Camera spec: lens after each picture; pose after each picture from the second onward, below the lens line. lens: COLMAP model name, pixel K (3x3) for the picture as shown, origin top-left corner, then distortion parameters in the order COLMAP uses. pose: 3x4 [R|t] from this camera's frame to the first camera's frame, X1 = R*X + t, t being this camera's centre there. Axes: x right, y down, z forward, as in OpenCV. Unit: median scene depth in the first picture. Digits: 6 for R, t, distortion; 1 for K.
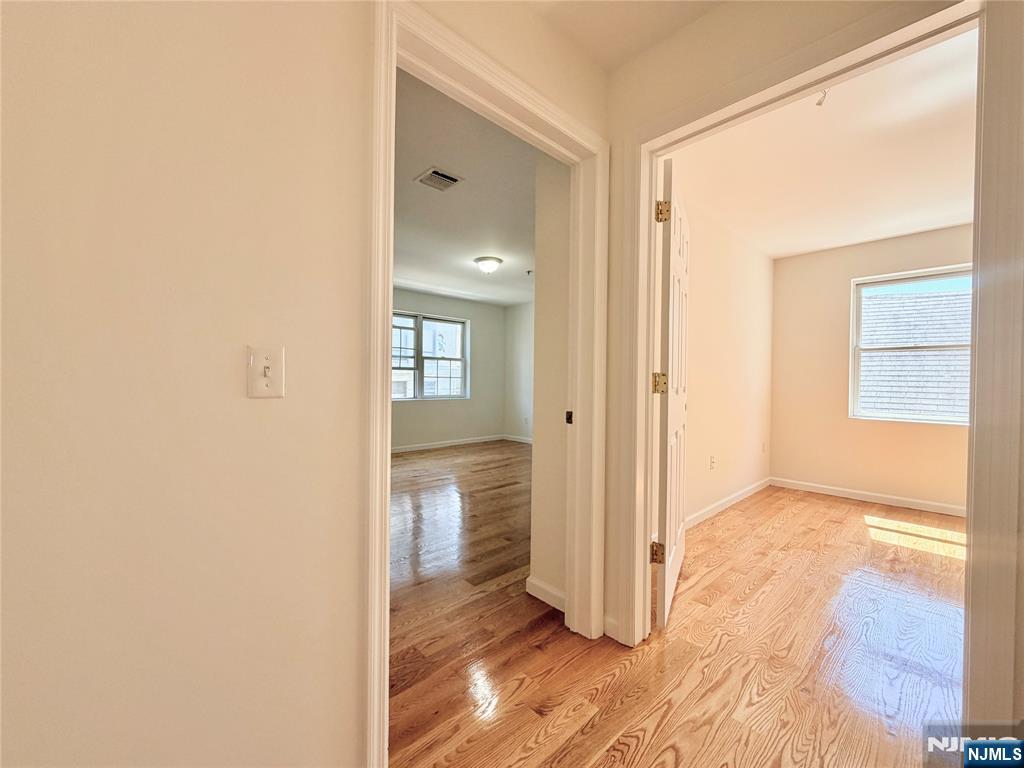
lens RADIAL K [[406.0, 0, 508.1], [0, 406.0, 381.5], [0, 0, 1]] dist [0.001807, 0.000100]
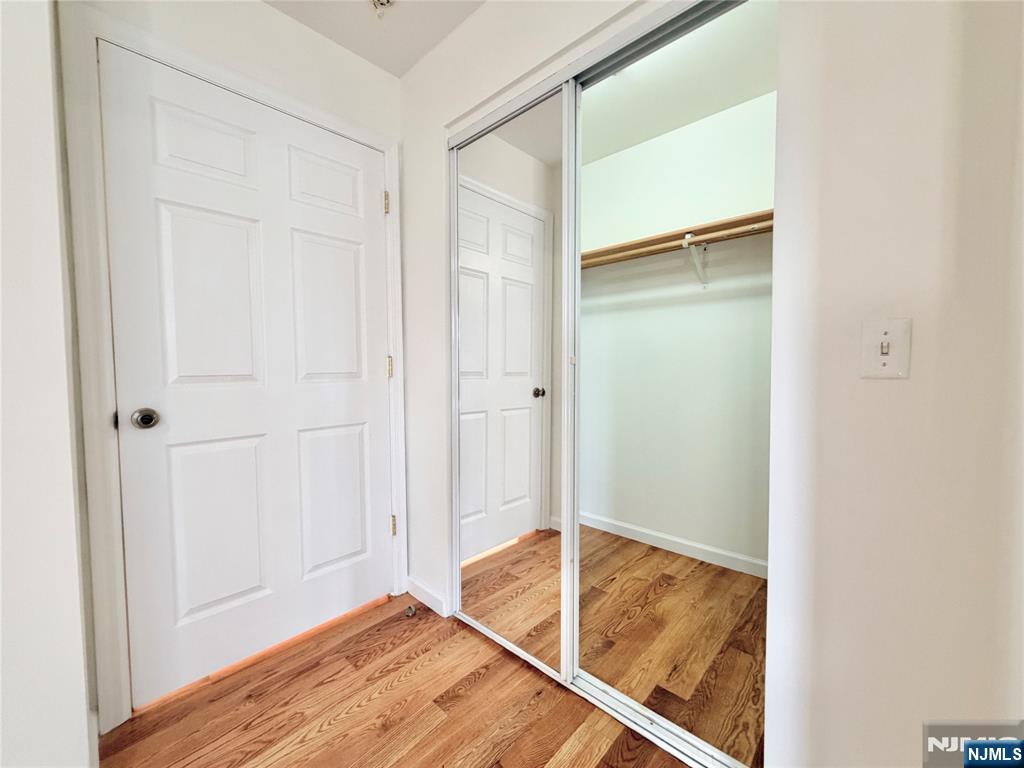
lens RADIAL K [[406.0, 0, 510.5], [0, 406.0, 385.8], [0, 0, 1]] dist [0.001807, 0.000100]
pose [[-0.996739, -0.011423, -0.079879, -0.491768], [-0.015550, 0.998566, 0.051235, -0.014633], [0.079179, 0.052311, -0.995487, 1.893018]]
